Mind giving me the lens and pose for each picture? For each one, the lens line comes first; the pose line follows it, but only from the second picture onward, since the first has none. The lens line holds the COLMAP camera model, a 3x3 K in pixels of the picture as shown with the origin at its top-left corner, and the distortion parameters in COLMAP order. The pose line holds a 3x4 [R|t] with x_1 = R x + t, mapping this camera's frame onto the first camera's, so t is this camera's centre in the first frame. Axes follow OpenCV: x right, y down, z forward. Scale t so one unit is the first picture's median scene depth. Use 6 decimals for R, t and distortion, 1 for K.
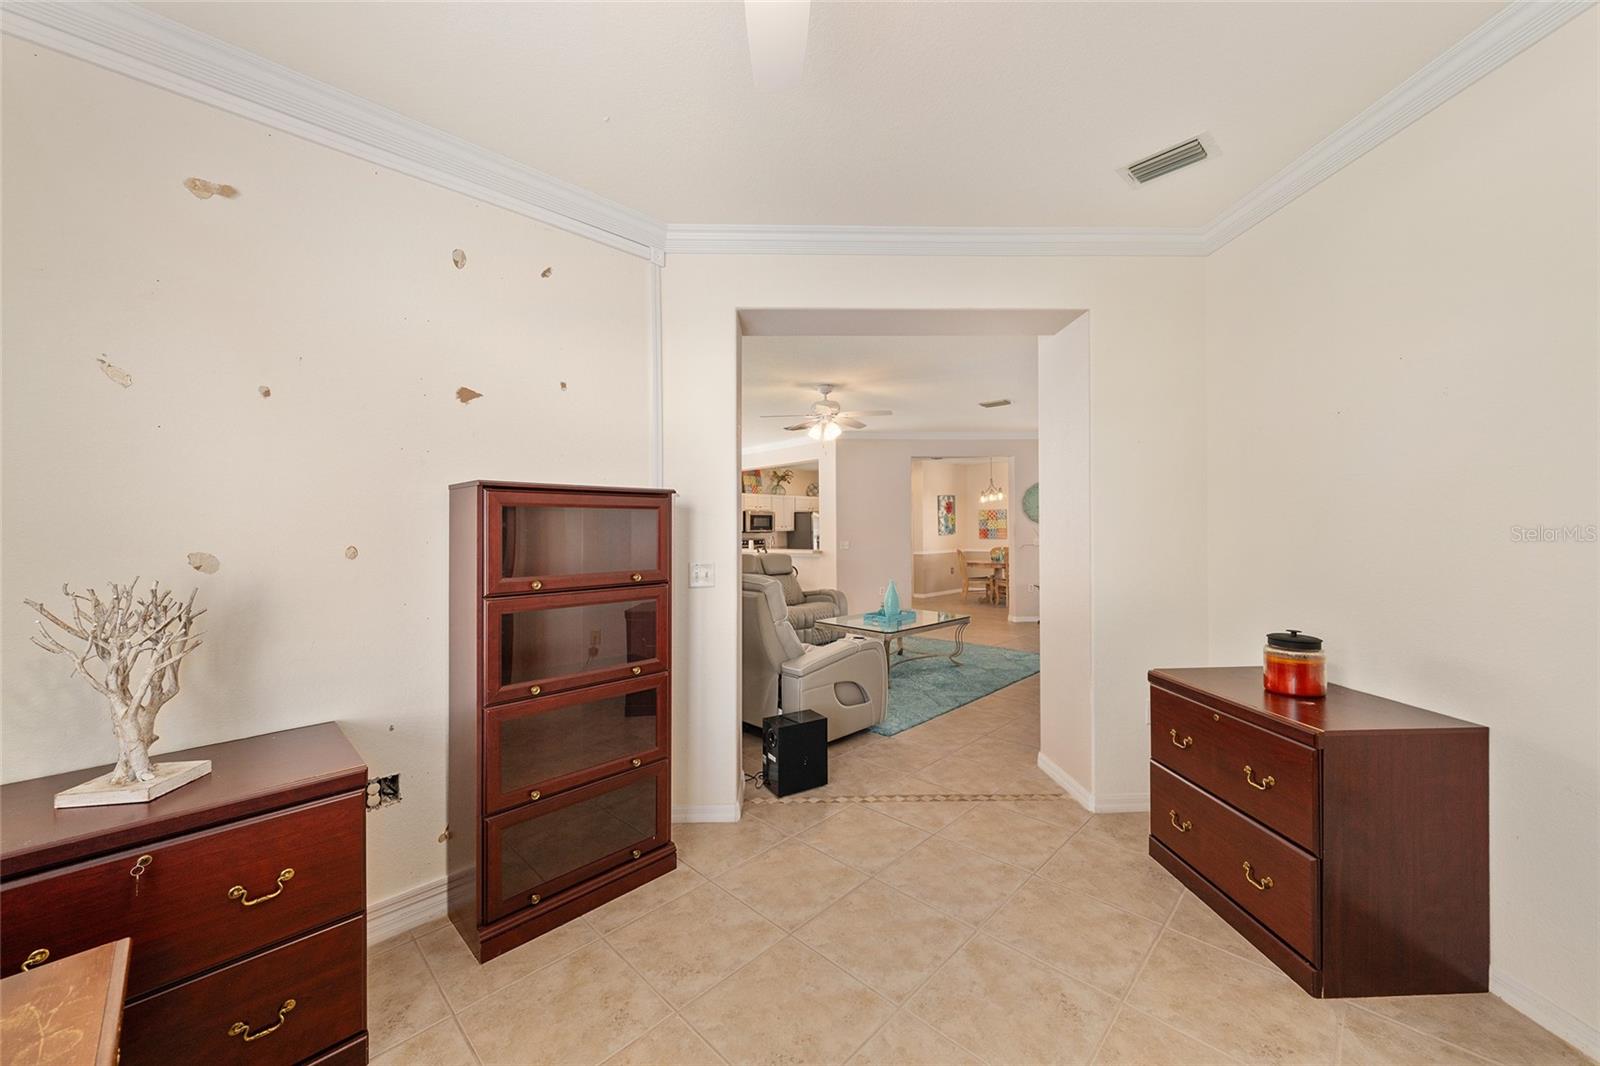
lens RADIAL K [[583.3, 0, 802.7], [0, 583.3, 547.4], [0, 0, 1]] dist [-0.001701, -0.000015]
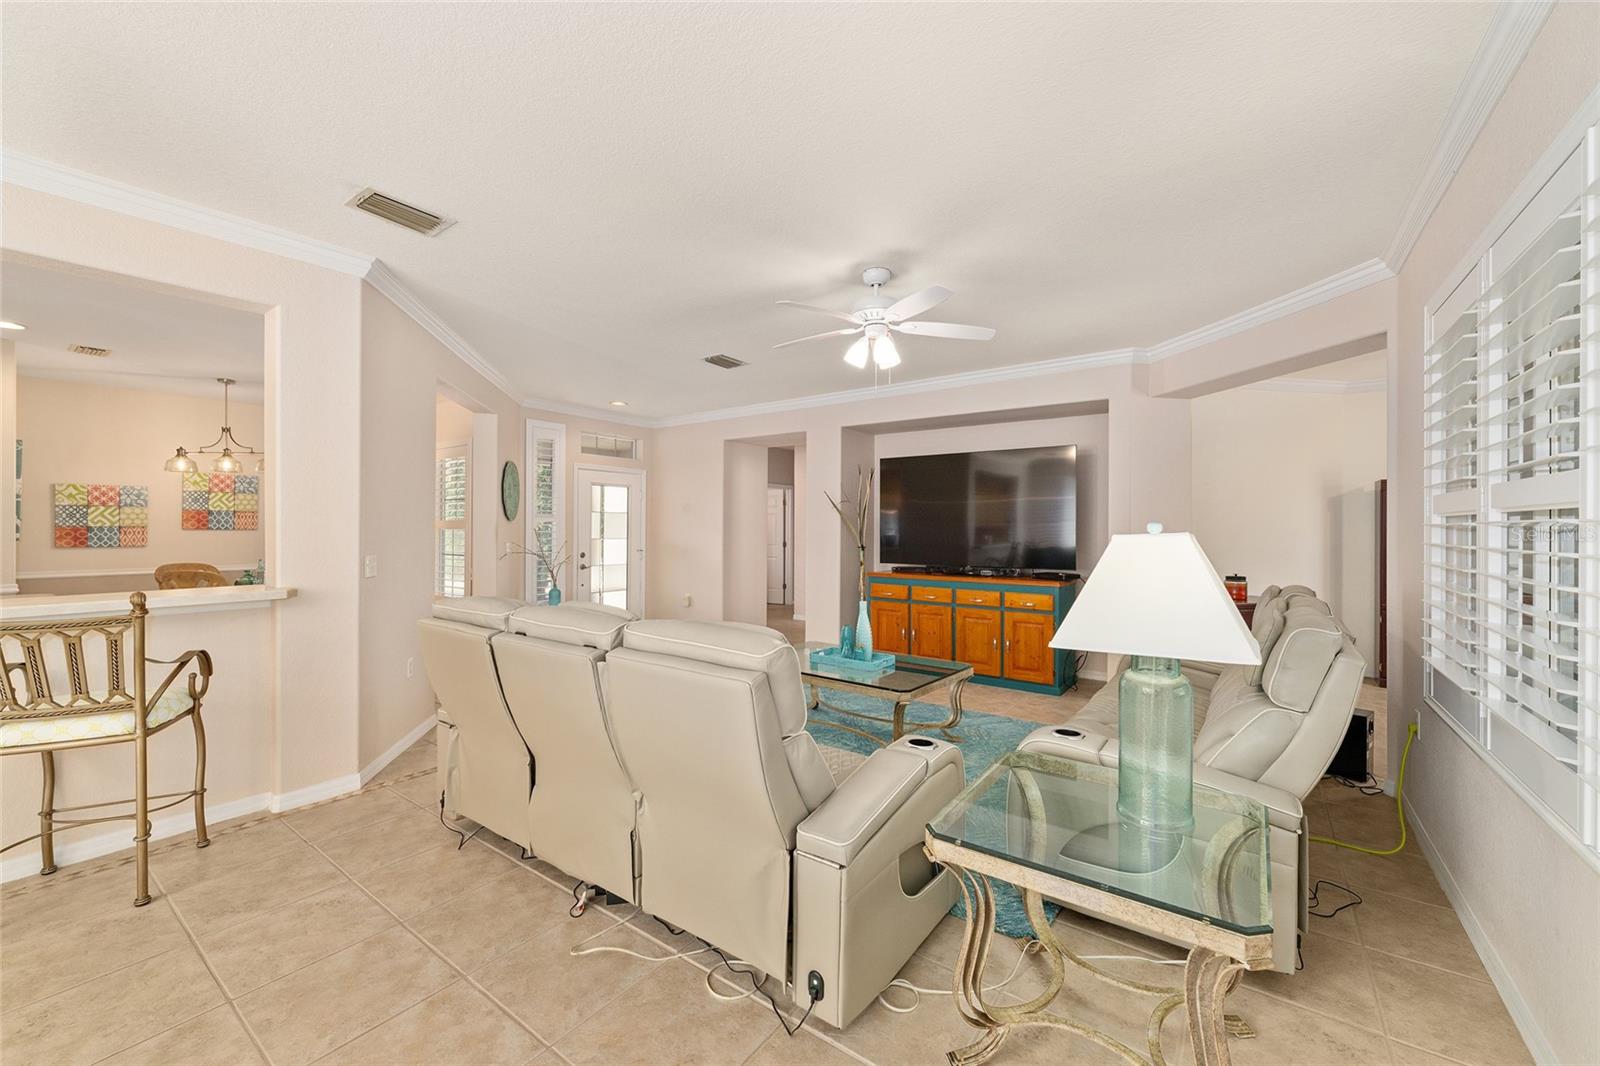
lens RADIAL K [[630.9, 0, 797.6], [0, 630.9, 520.7], [0, 0, 1]] dist [-0.002791, 0.000266]
pose [[-0.142185, 0.019928, 0.989640, -0.260185], [0.026438, 0.999517, -0.016328, -0.013884], [-0.989487, 0.023843, -0.142643, 0.542292]]
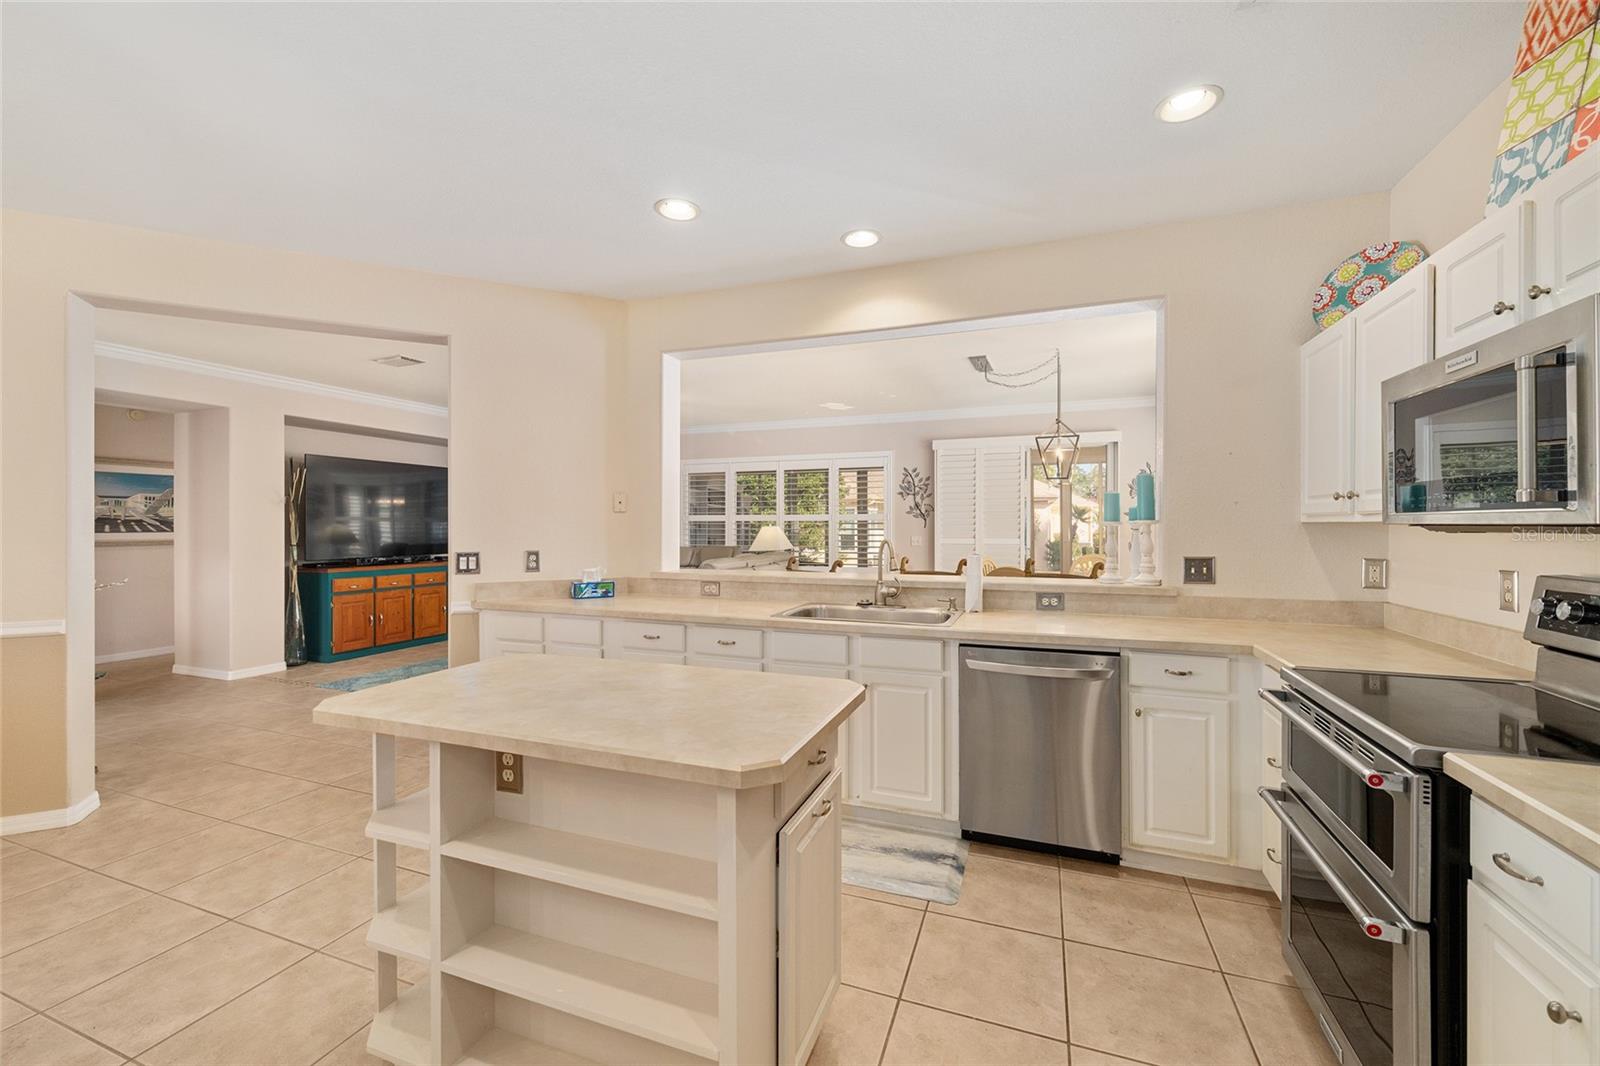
lens RADIAL K [[630.9, 0, 808.2], [0, 630.9, 524.5], [0, 0, 1]] dist [-0.002791, 0.000266]
pose [[-0.911581, 0.011275, -0.410965, 0.096662], [-0.000140, 0.999615, 0.027735, -0.030302], [0.411120, 0.025340, -0.911229, 1.052197]]
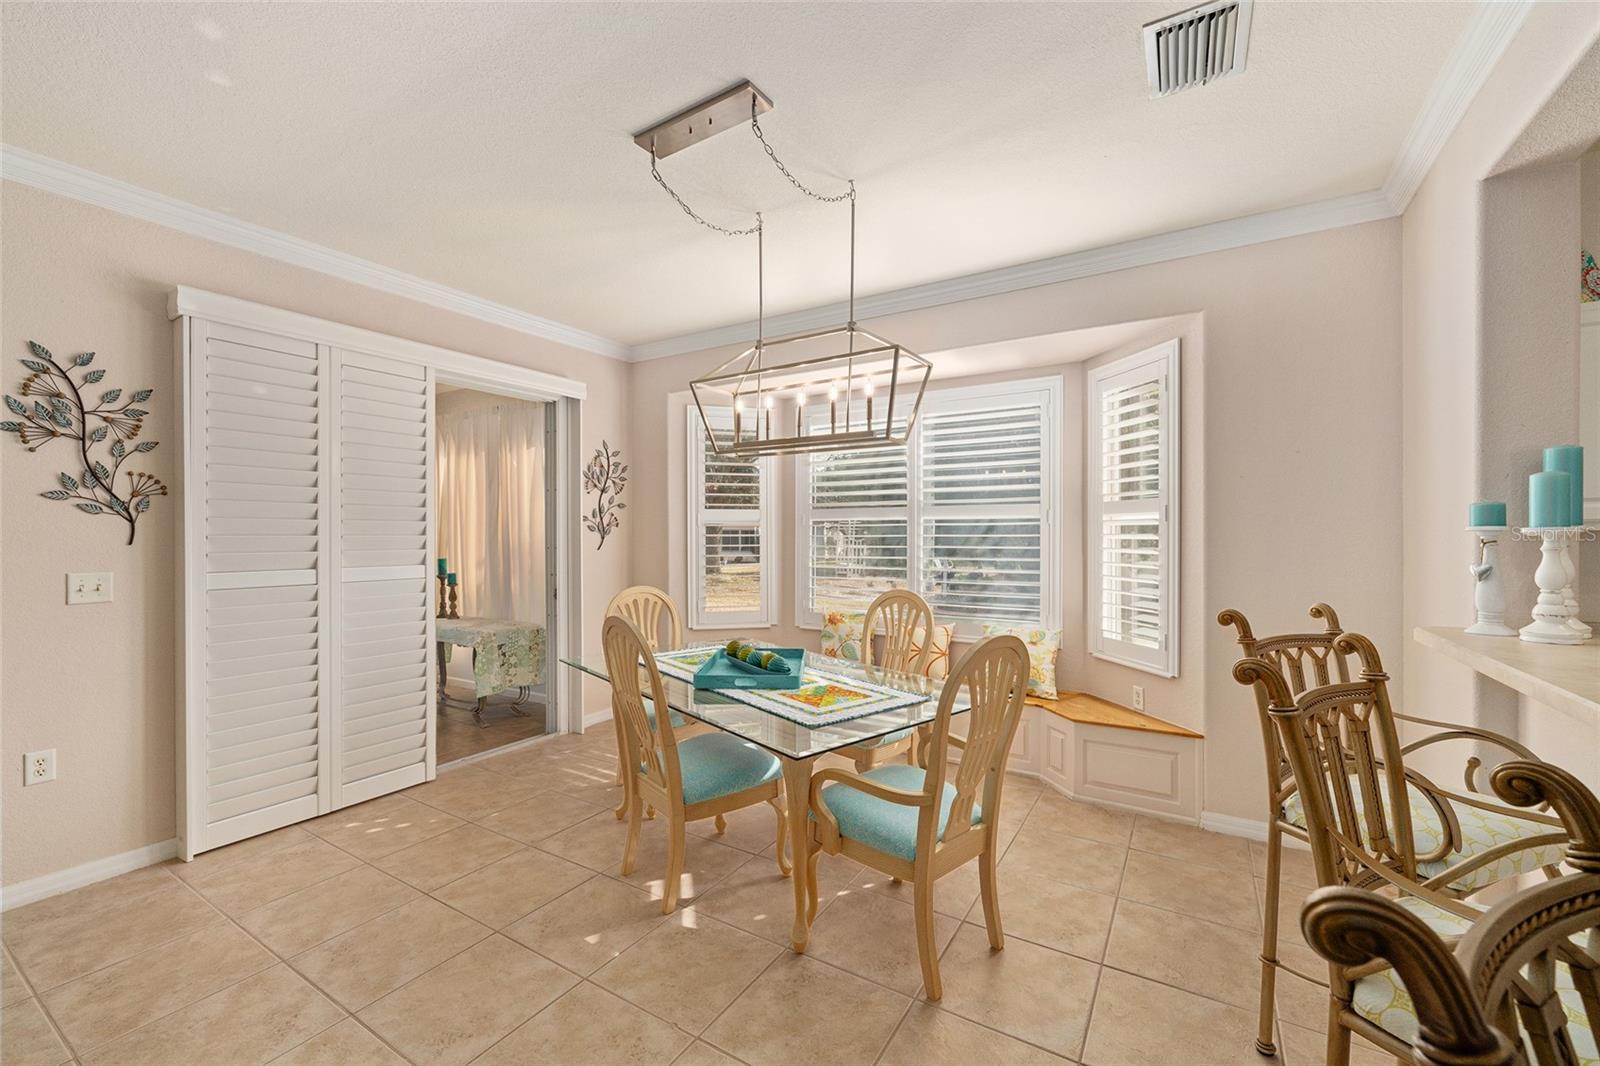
lens RADIAL K [[630.9, 0, 795.2], [0, 630.9, 537.2], [0, 0, 1]] dist [-0.002791, 0.000266]
pose [[0.227151, 0.015241, -0.973740, -0.027775], [-0.026144, 0.999613, 0.009547, -0.019289], [0.973509, 0.023289, 0.227461, 0.671789]]
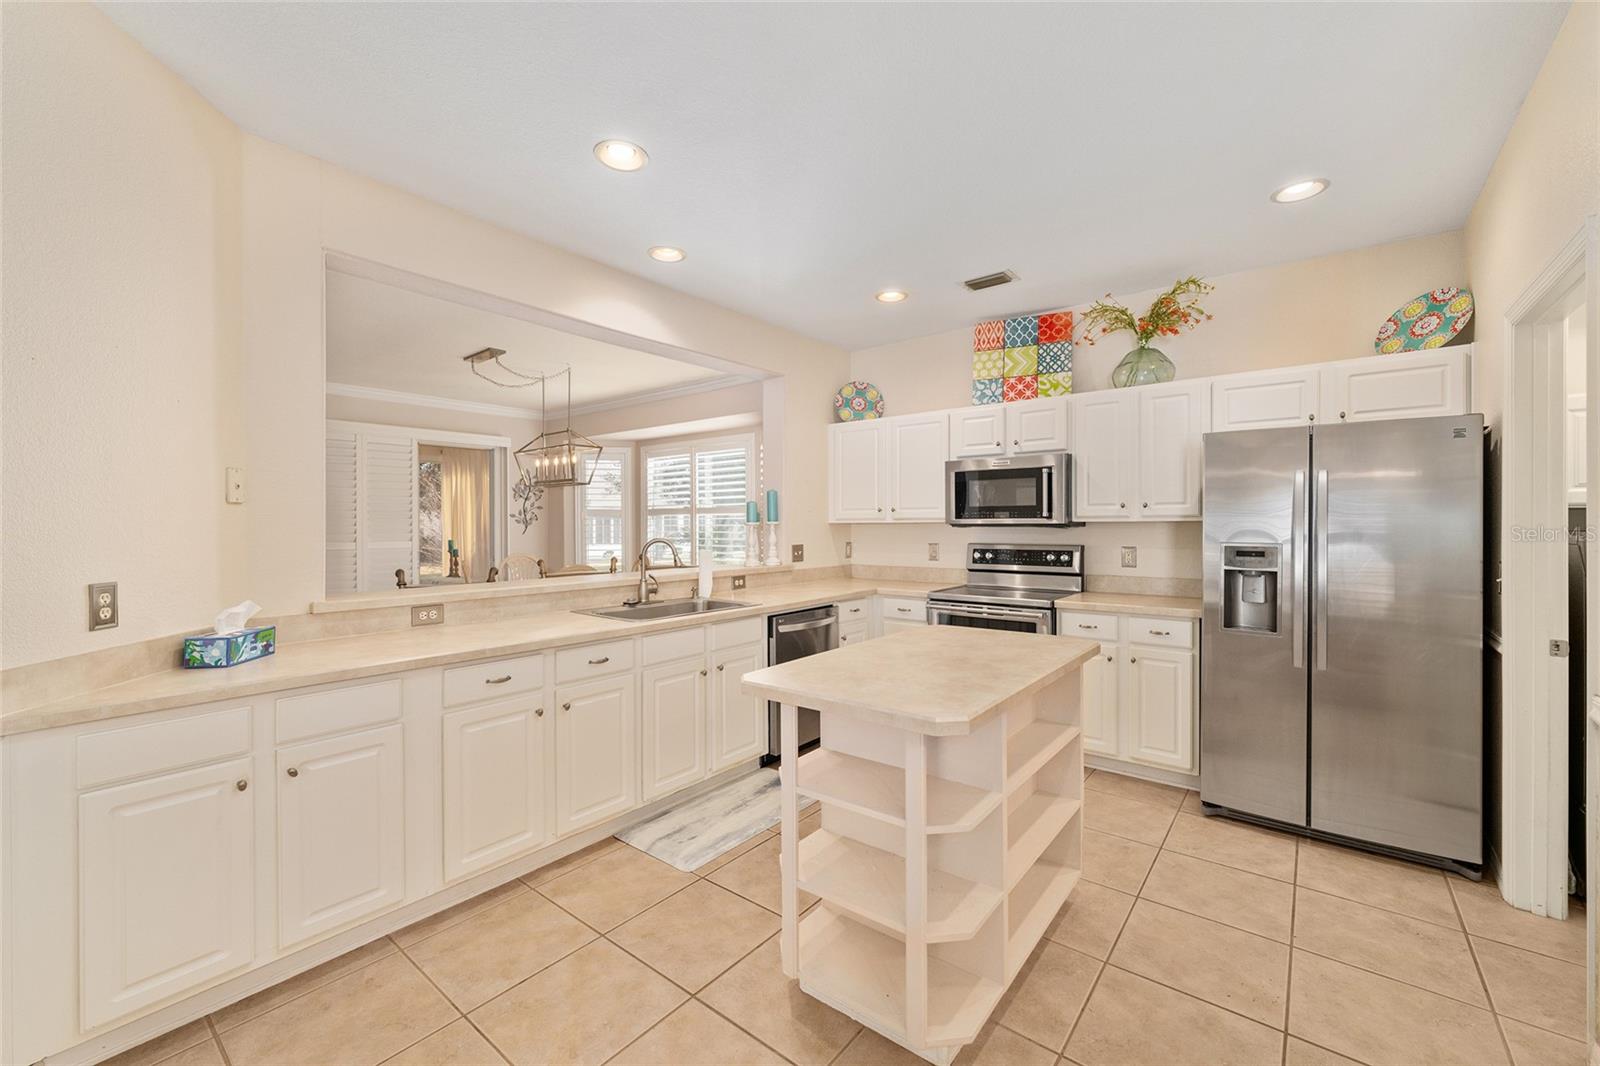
lens RADIAL K [[630.9, 0, 796.3], [0, 630.9, 532.0], [0, 0, 1]] dist [-0.002791, 0.000266]
pose [[0.102244, 0.021690, -0.994523, 0.245070], [-0.024265, 0.999519, 0.019304, -0.026326], [0.994463, 0.022158, 0.102722, 0.854224]]
